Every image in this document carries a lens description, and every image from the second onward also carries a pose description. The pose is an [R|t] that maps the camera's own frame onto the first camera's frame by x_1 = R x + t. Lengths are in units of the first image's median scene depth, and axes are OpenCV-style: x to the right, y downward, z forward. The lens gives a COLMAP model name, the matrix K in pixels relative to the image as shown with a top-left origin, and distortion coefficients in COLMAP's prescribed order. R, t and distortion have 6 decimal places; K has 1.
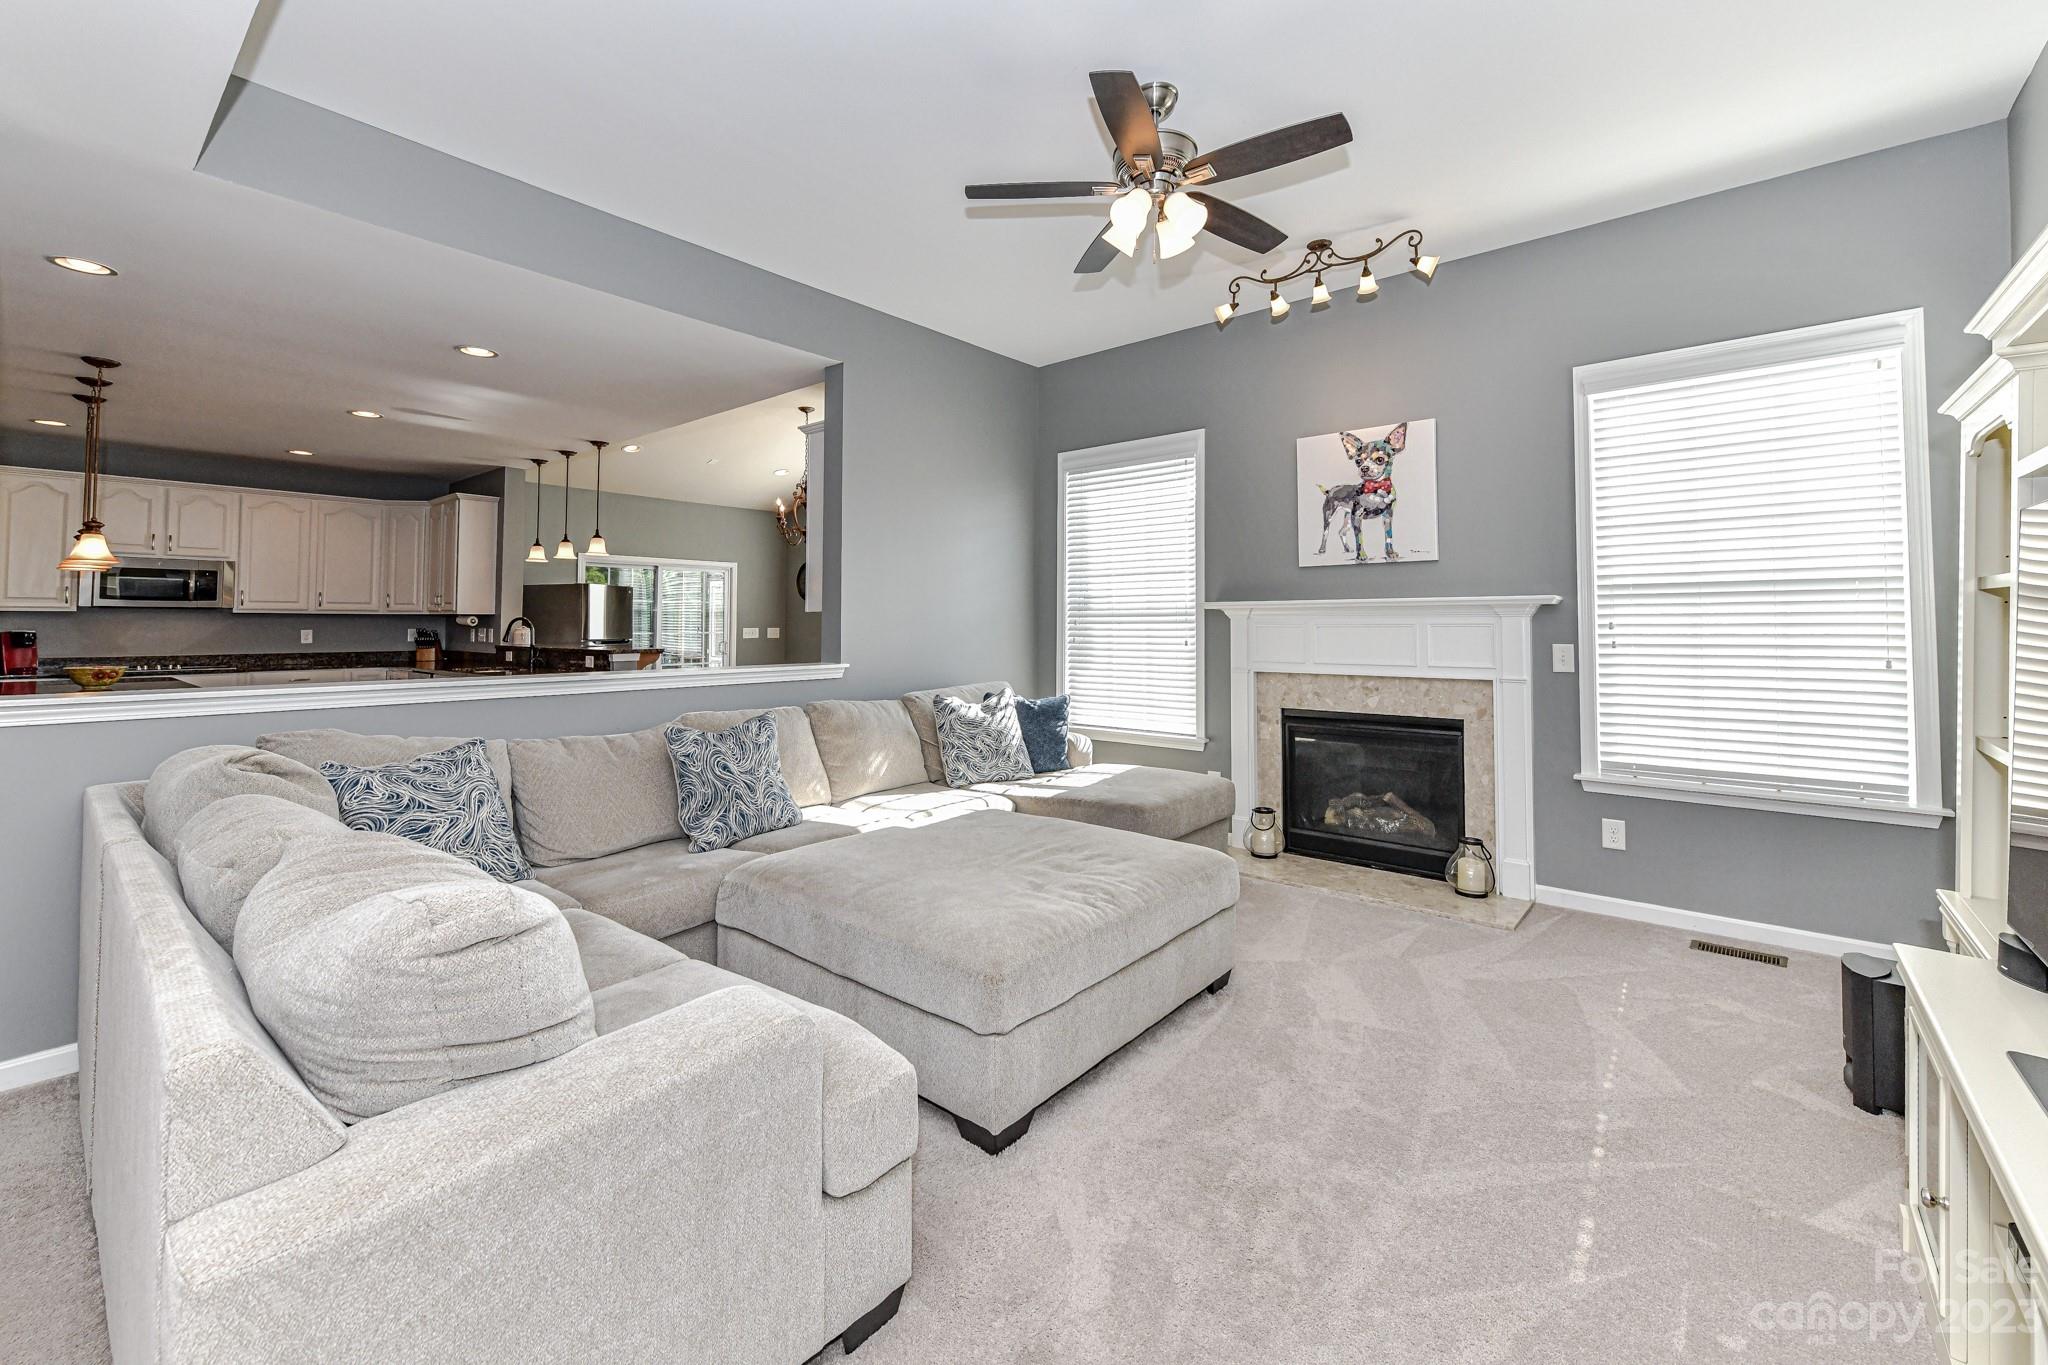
lens RADIAL K [[812.4, 0, 991.5], [0, 812.4, 593.3], [0, 0, 1]] dist [0.005052, 0.000084]
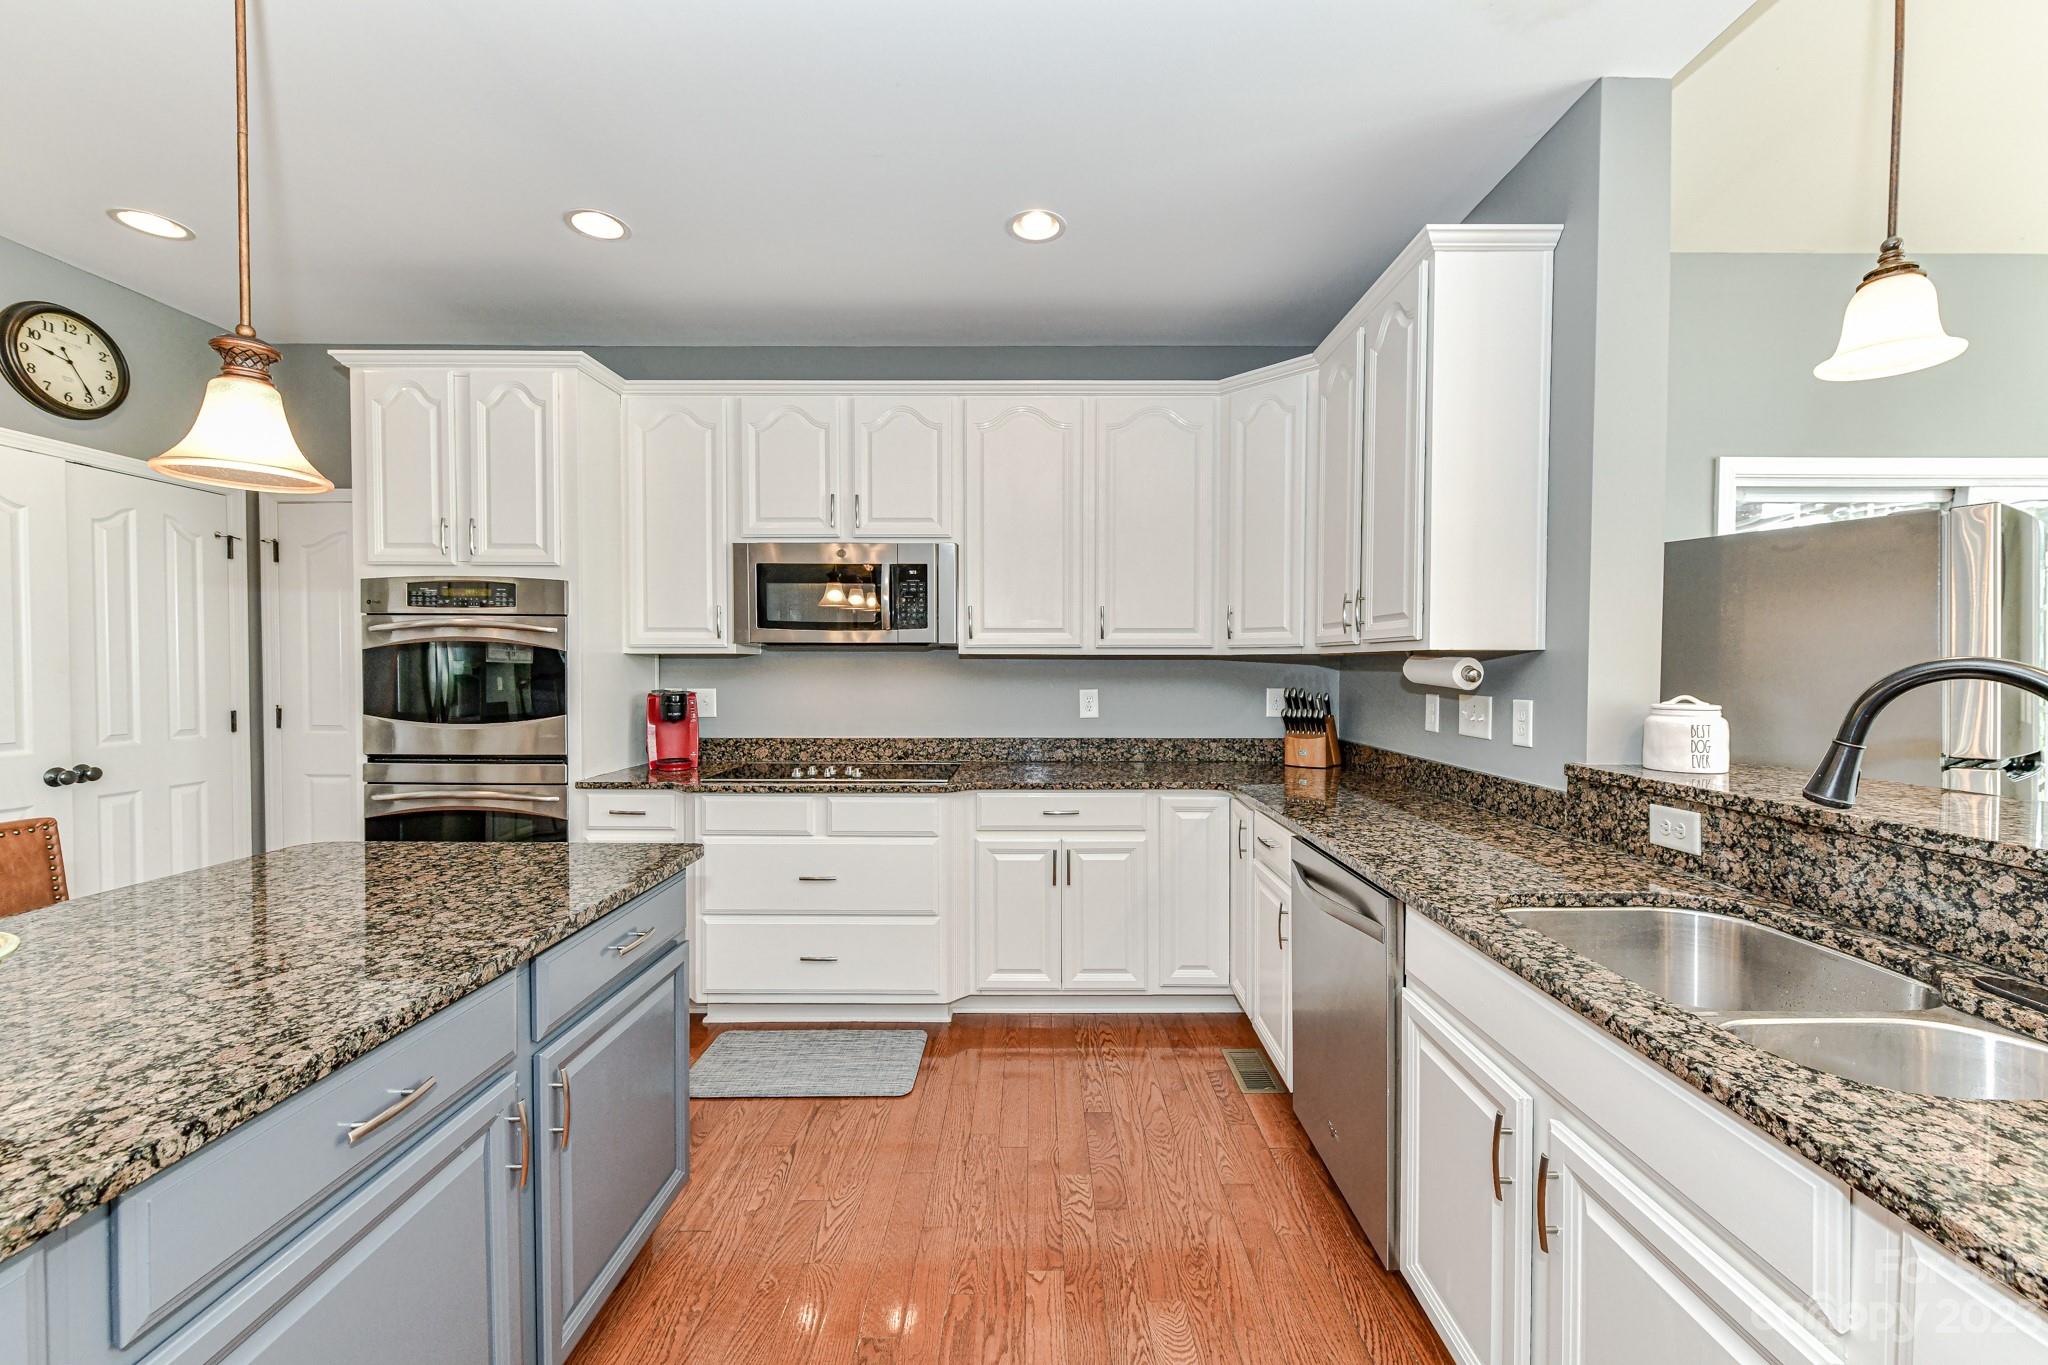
lens RADIAL K [[812.4, 0, 1024.4], [0, 812.4, 686.2], [0, 0, 1]] dist [0.005052, 0.000084]
pose [[0.641594, 0.015129, -0.766896, -0.956503], [0.030128, 0.998537, 0.044904, 0.038850], [0.766453, -0.051915, 0.640199, 1.276685]]
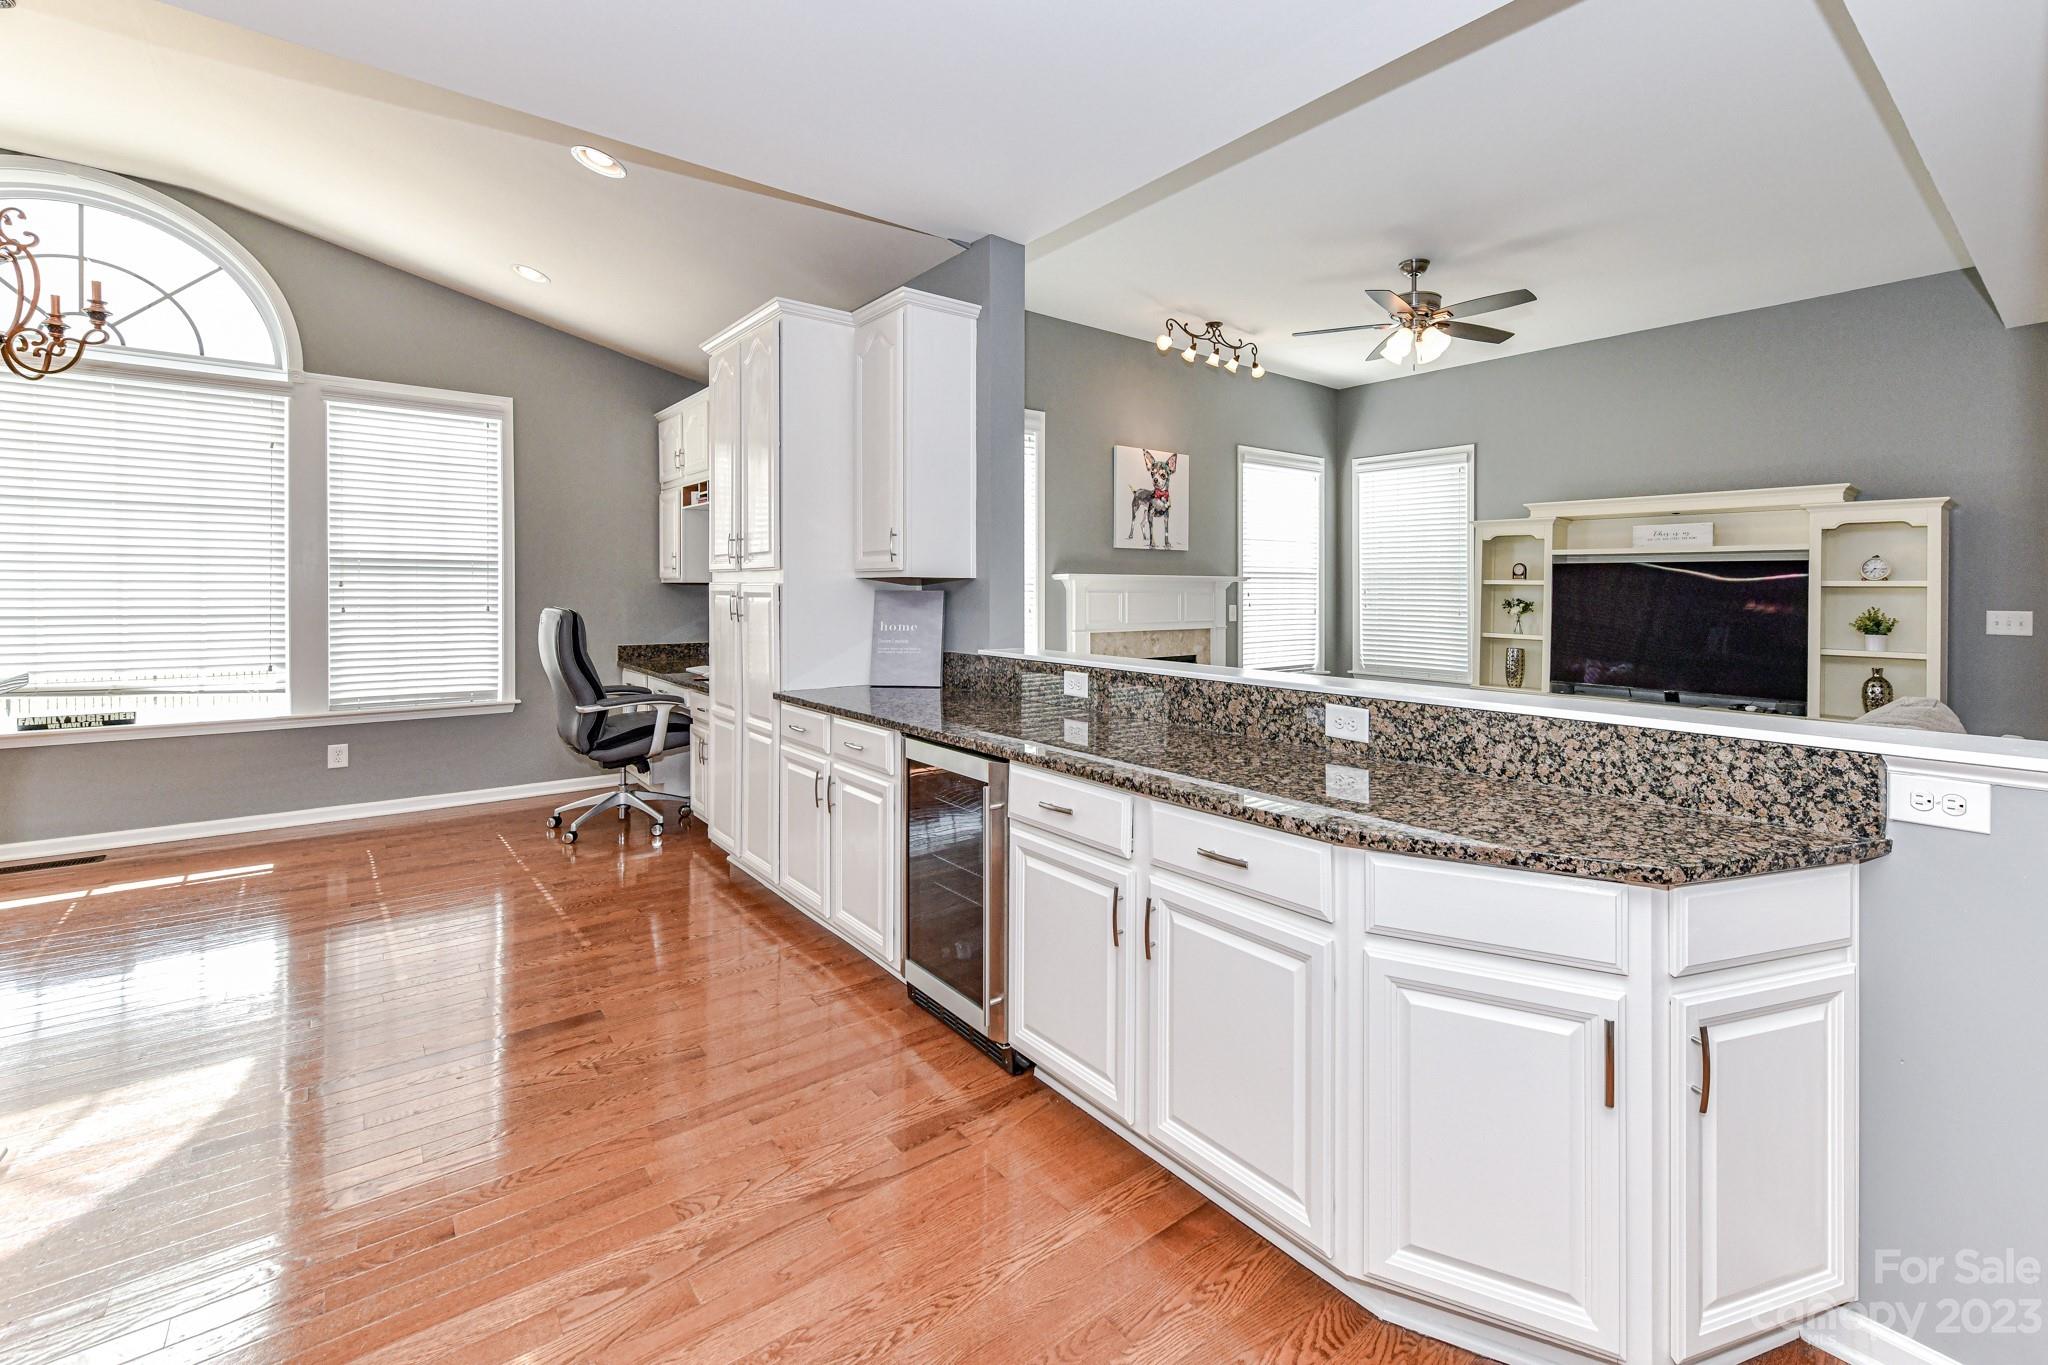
lens RADIAL K [[891.0, 0, 1136.0], [0, 891.0, 595.9], [0, 0, 1]] dist [0.001695, 0.000515]
pose [[0.149358, -0.008882, 0.988743, -1.027536], [-0.044203, 0.998900, 0.015651, 0.019697], [-0.987795, -0.046043, 0.148801, 0.795890]]
